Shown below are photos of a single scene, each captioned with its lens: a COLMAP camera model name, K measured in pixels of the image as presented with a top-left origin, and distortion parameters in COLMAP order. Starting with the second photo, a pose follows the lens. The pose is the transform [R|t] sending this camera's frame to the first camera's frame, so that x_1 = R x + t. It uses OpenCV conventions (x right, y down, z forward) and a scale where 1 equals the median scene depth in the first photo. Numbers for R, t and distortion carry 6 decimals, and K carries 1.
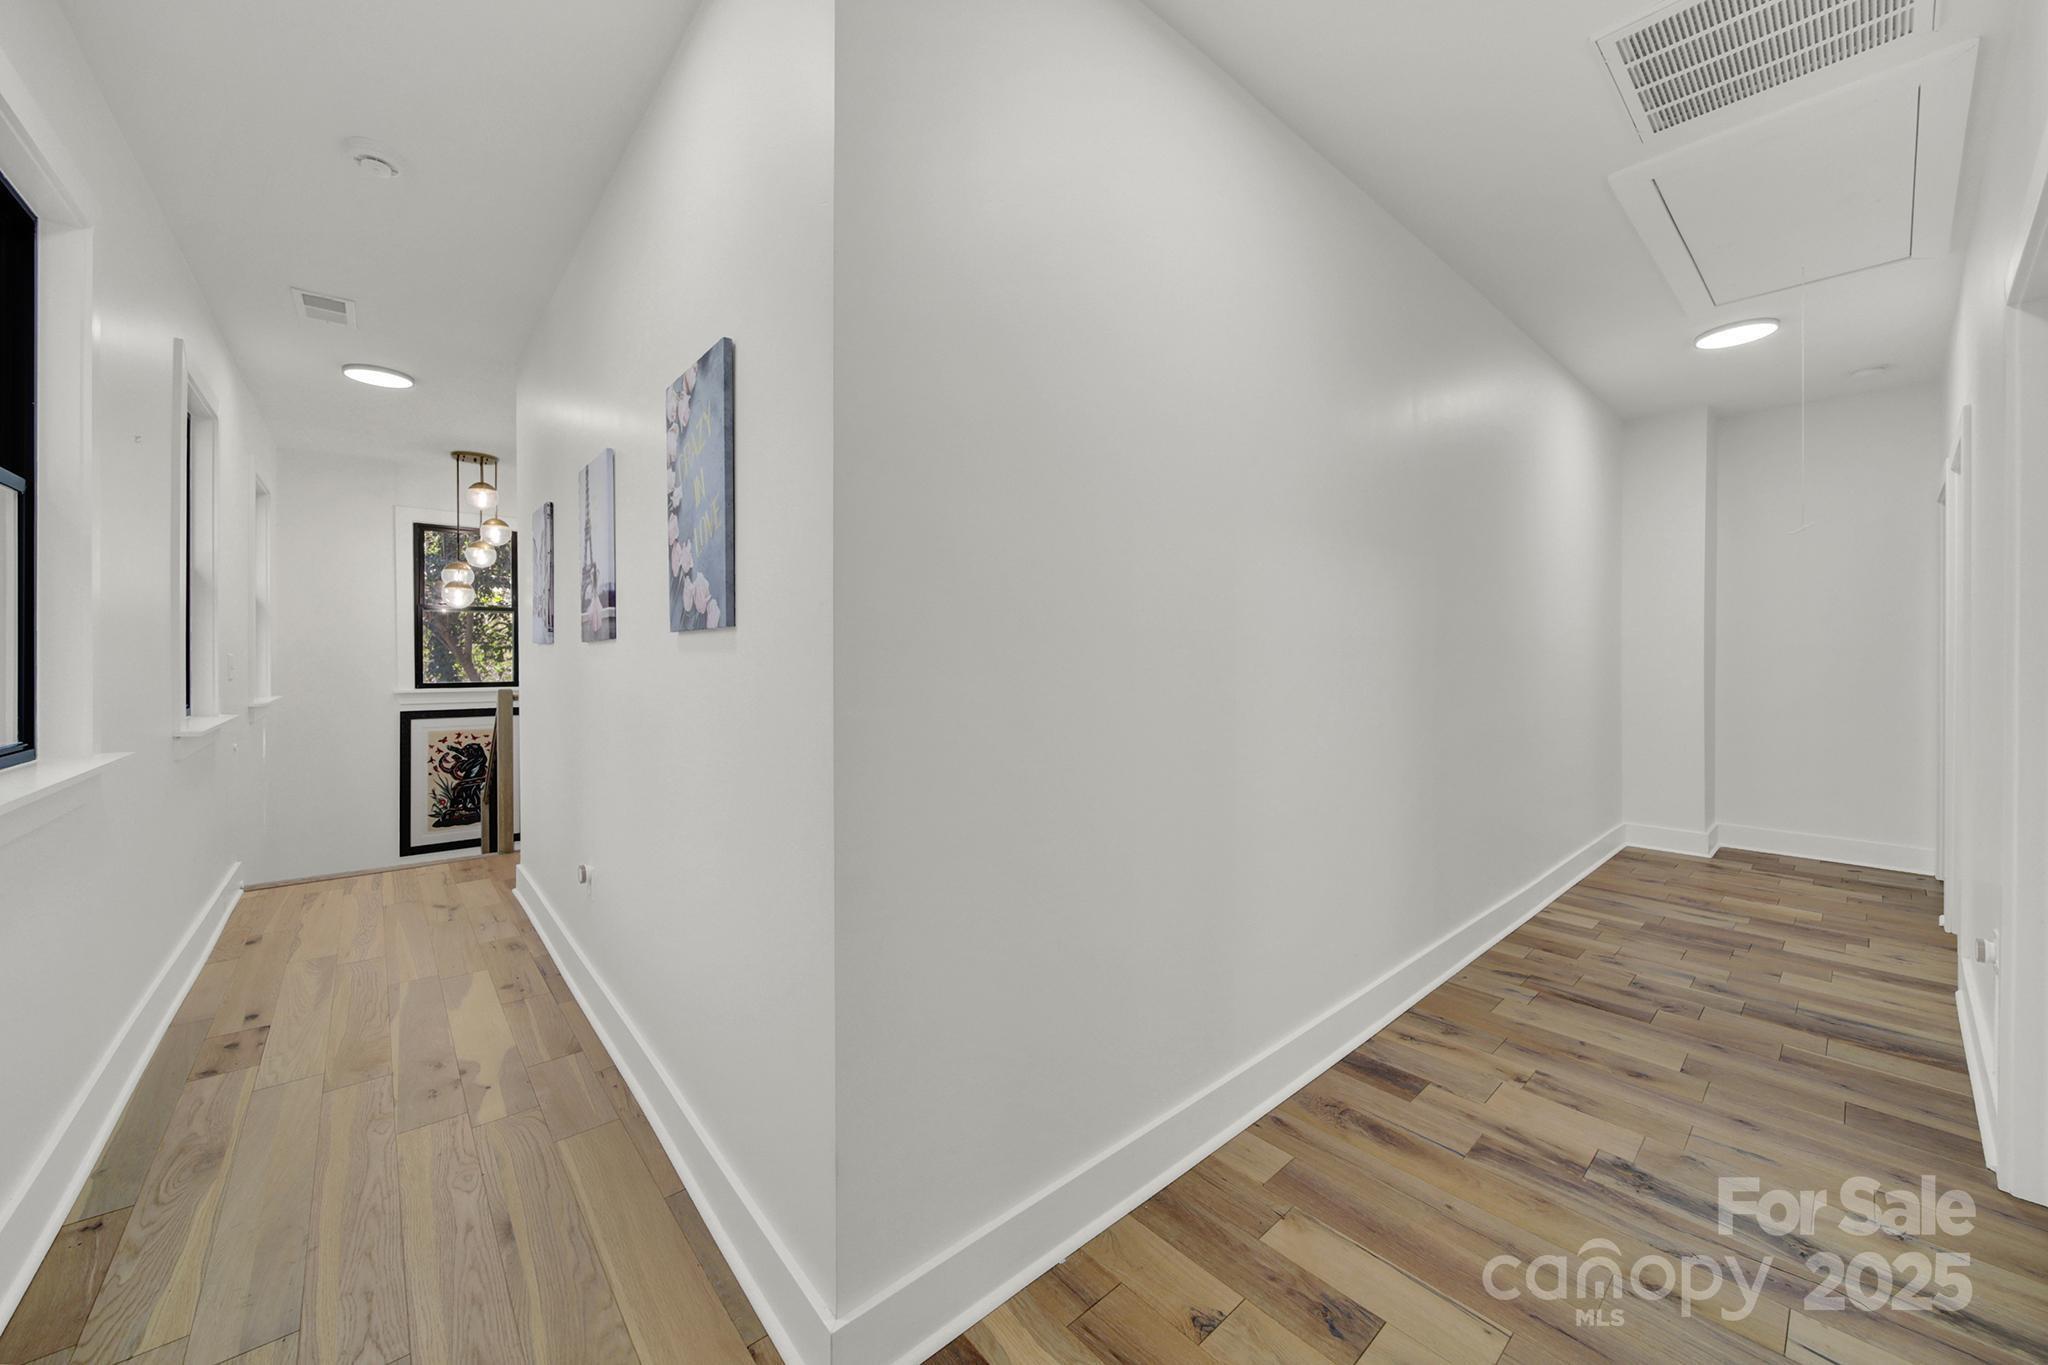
lens RADIAL K [[748.8, 0, 1034.3], [0, 748.8, 671.7], [0, 0, 1]] dist [-0.005425, -0.001034]
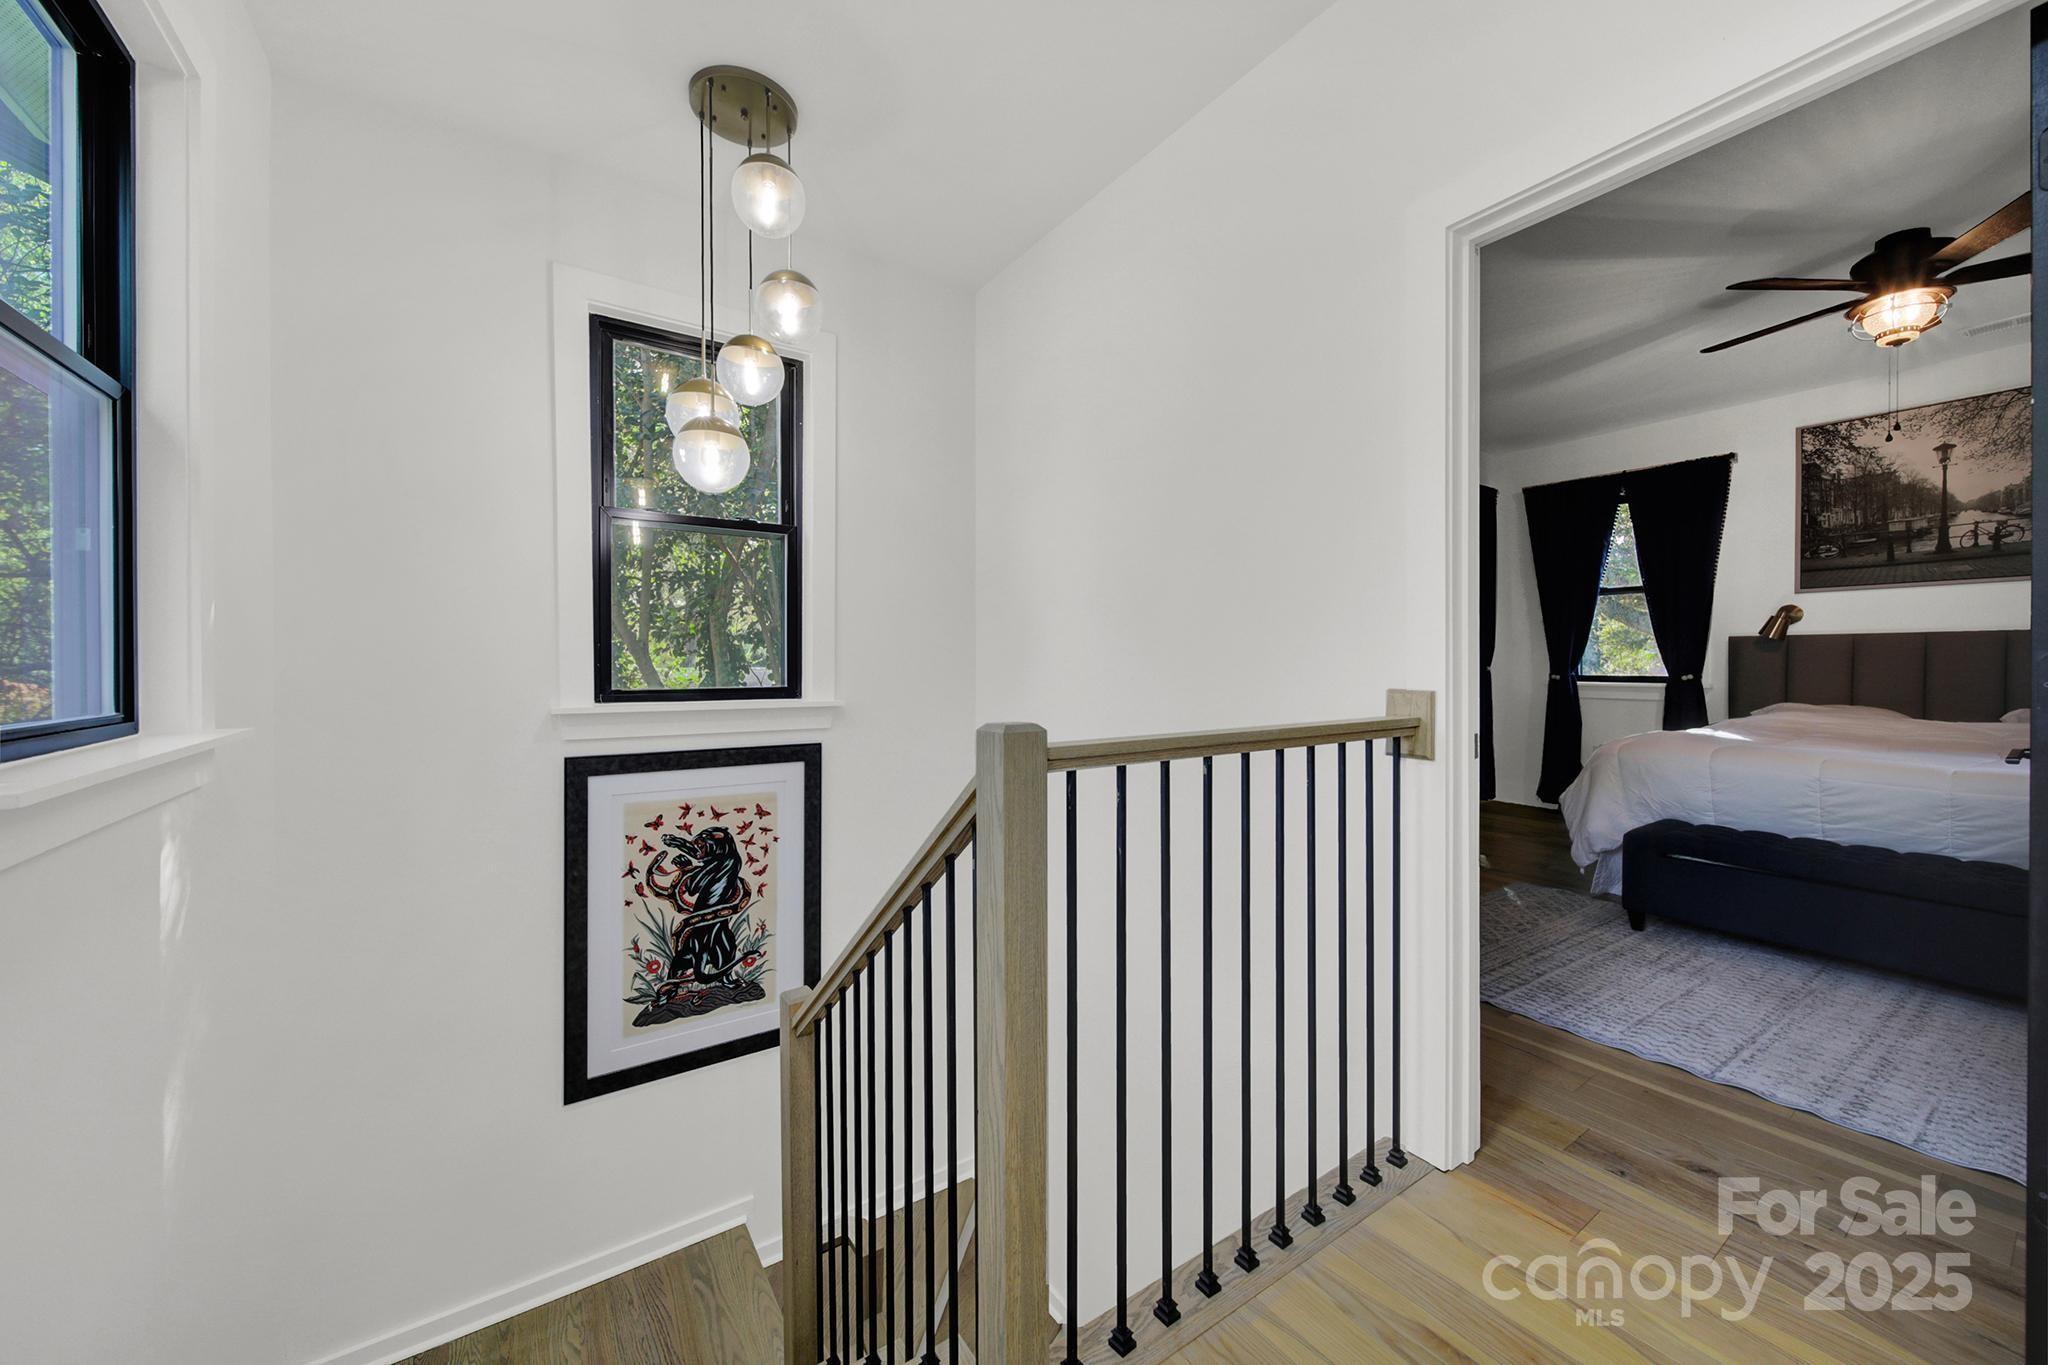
lens RADIAL K [[748.8, 0, 1036.3], [0, 748.8, 674.6], [0, 0, 1]] dist [-0.005425, -0.001034]
pose [[0.989526, 0.012611, -0.143806, -0.511646], [-0.010779, 0.999851, 0.013514, -0.002768], [0.143955, -0.011823, 0.989514, 0.602732]]
